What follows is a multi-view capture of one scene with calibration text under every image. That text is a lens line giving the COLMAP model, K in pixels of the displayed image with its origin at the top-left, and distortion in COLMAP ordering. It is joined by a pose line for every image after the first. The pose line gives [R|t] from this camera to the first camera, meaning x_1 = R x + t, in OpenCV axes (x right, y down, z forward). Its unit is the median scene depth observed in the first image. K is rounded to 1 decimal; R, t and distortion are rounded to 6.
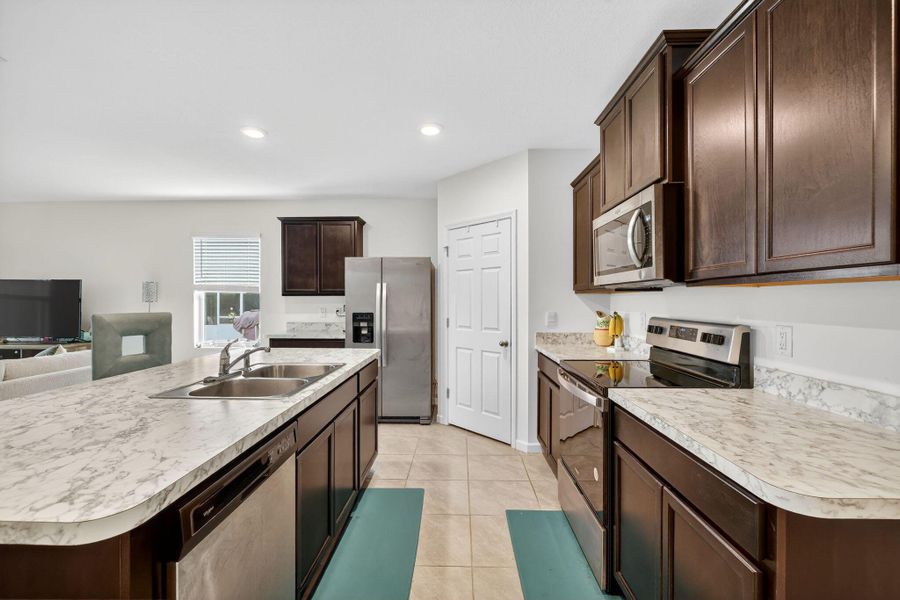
lens RADIAL K [[393.4, 0, 434.5], [0, 393.4, 299.1], [0, 0, 1]] dist [0.000086, 0.000022]
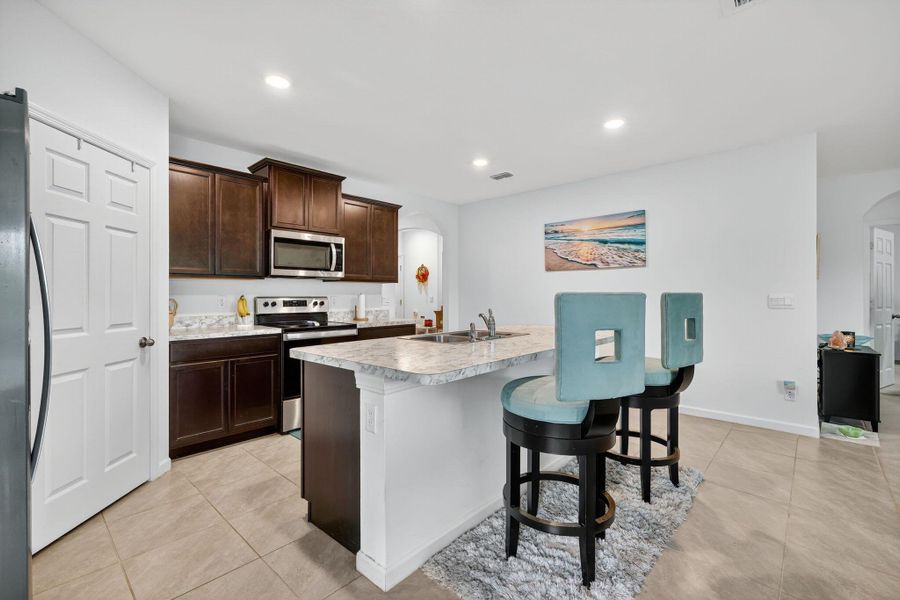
lens RADIAL K [[380.6, 0, 448.5], [0, 380.6, 296.0], [0, 0, 1]] dist [0.000906, 0.000251]
pose [[-0.776093, 0.006037, 0.630590, -0.647536], [0.007795, 0.999970, 0.000020, 0.031748], [-0.630571, 0.004931, -0.776116, 1.126476]]
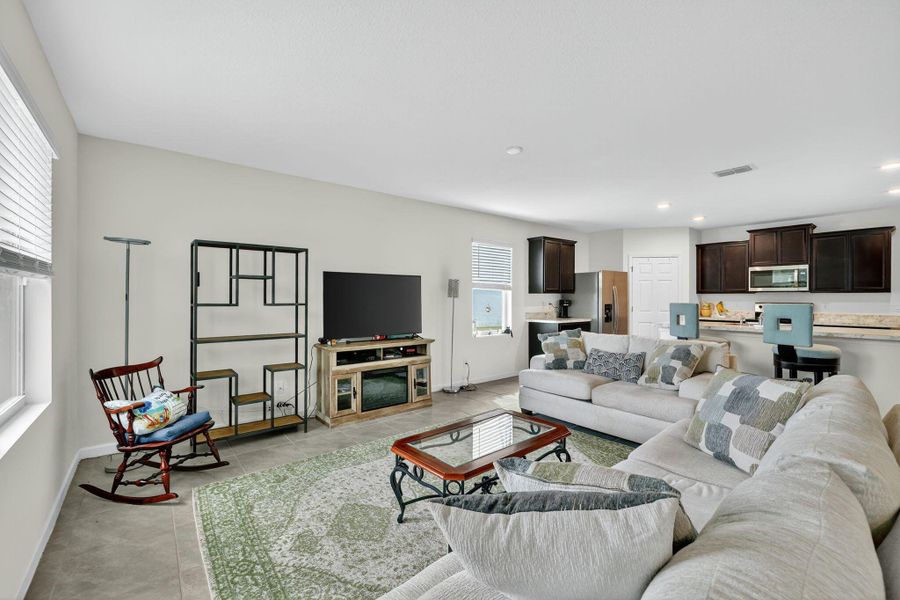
lens RADIAL K [[380.6, 0, 448.5], [0, 380.6, 296.0], [0, 0, 1]] dist [0.000906, 0.000251]
pose [[0.743733, 0.006138, 0.668449, -1.954799], [-0.002578, 0.999977, -0.006314, 0.013806], [-0.668472, 0.002973, 0.743732, 0.293169]]
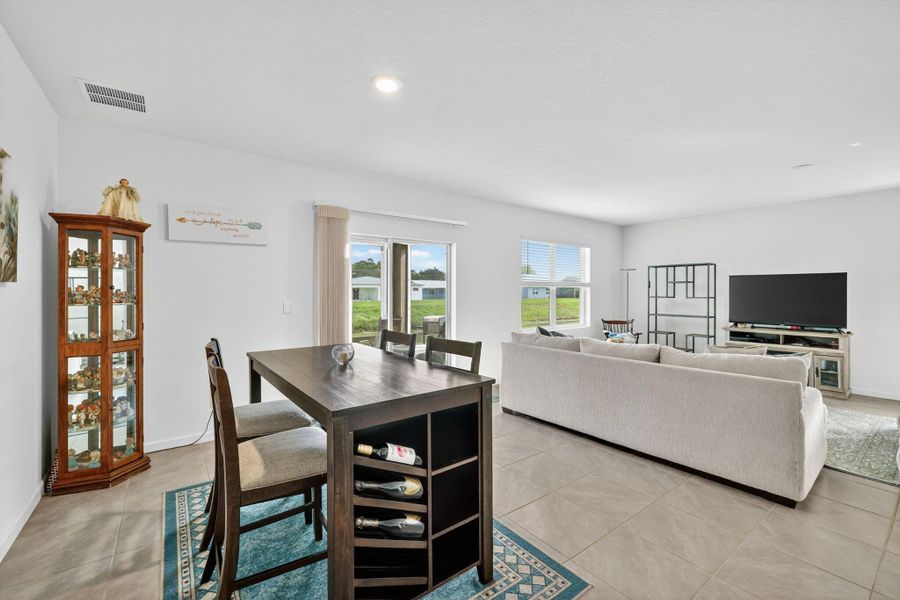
lens RADIAL K [[380.6, 0, 448.5], [0, 380.6, 296.0], [0, 0, 1]] dist [0.000906, 0.000251]
pose [[0.647605, 0.011916, -0.761883, -1.057817], [-0.006248, 0.999927, 0.010328, 0.013014], [0.761951, -0.001928, 0.647632, -0.568435]]
